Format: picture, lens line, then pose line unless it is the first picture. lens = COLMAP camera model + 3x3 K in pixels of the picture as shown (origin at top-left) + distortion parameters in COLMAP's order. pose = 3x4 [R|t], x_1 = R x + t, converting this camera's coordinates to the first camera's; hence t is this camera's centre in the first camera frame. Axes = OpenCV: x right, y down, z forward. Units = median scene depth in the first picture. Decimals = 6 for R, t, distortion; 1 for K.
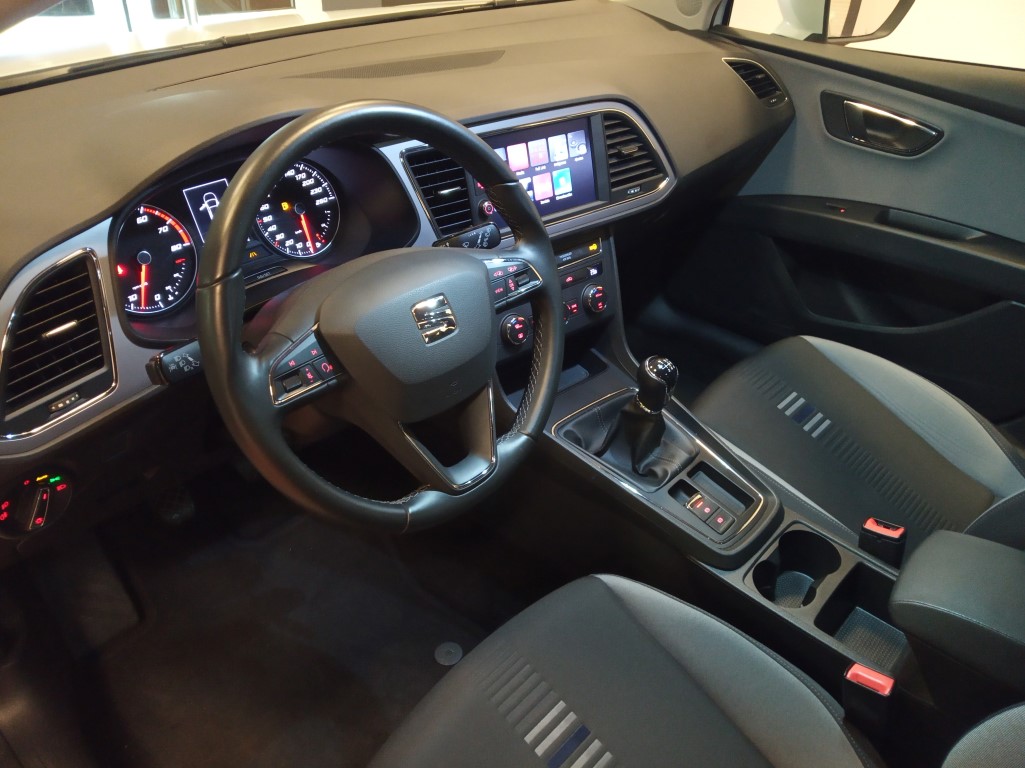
lens RADIAL K [[789.8, 0, 502.9], [0, 789.8, 384.9], [0, 0, 1]] dist [0.060326, -0.039554]
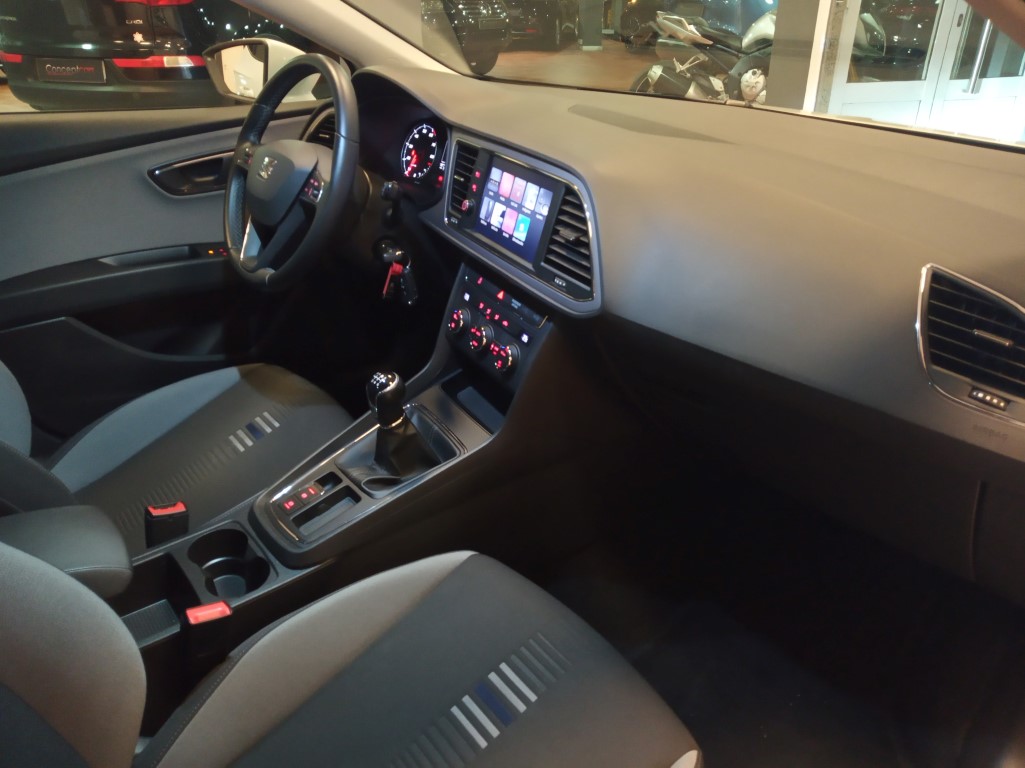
lens RADIAL K [[789.8, 0, 508.9], [0, 789.8, 380.5], [0, 0, 1]] dist [0.060326, -0.039554]
pose [[-0.166699, 0.424936, -0.889742, 0.990906], [-0.565441, 0.698048, 0.439324, -0.518803], [0.807767, 0.576331, 0.123912, 0.910838]]
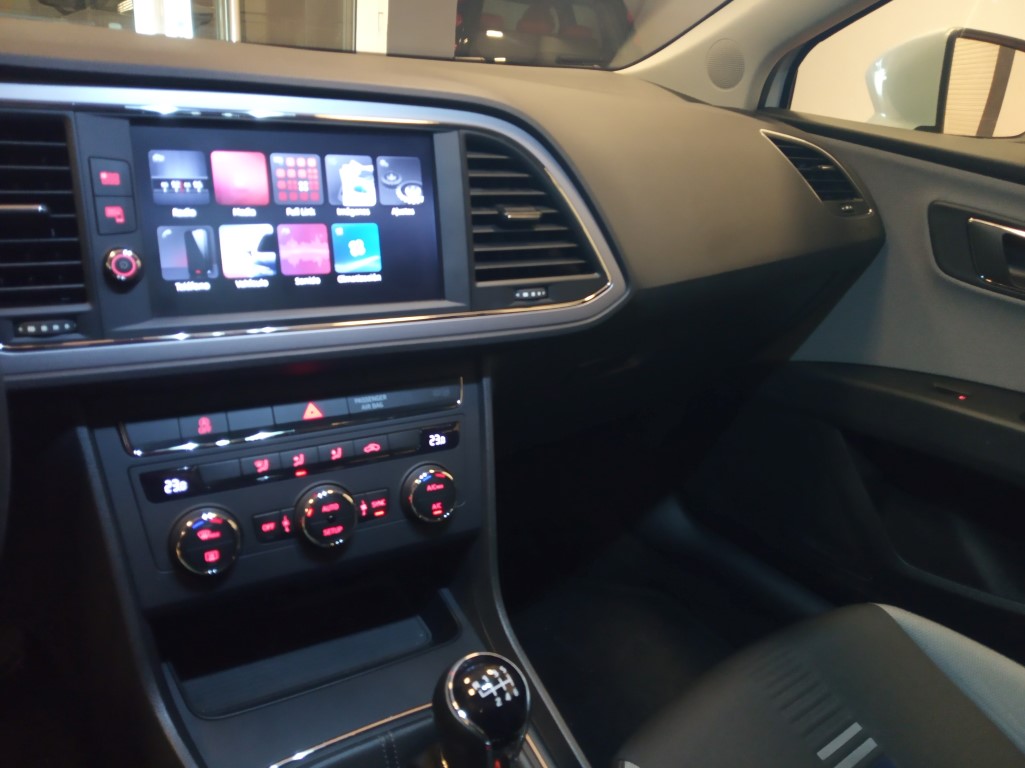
lens RADIAL K [[789.8, 0, 515.8], [0, 789.8, 387.4], [0, 0, 1]] dist [0.060326, -0.039554]
pose [[0.985776, 0.117840, -0.119832, 0.224357], [-0.139622, 0.971090, -0.193625, -0.086462], [0.093551, 0.207602, 0.973730, 0.515920]]
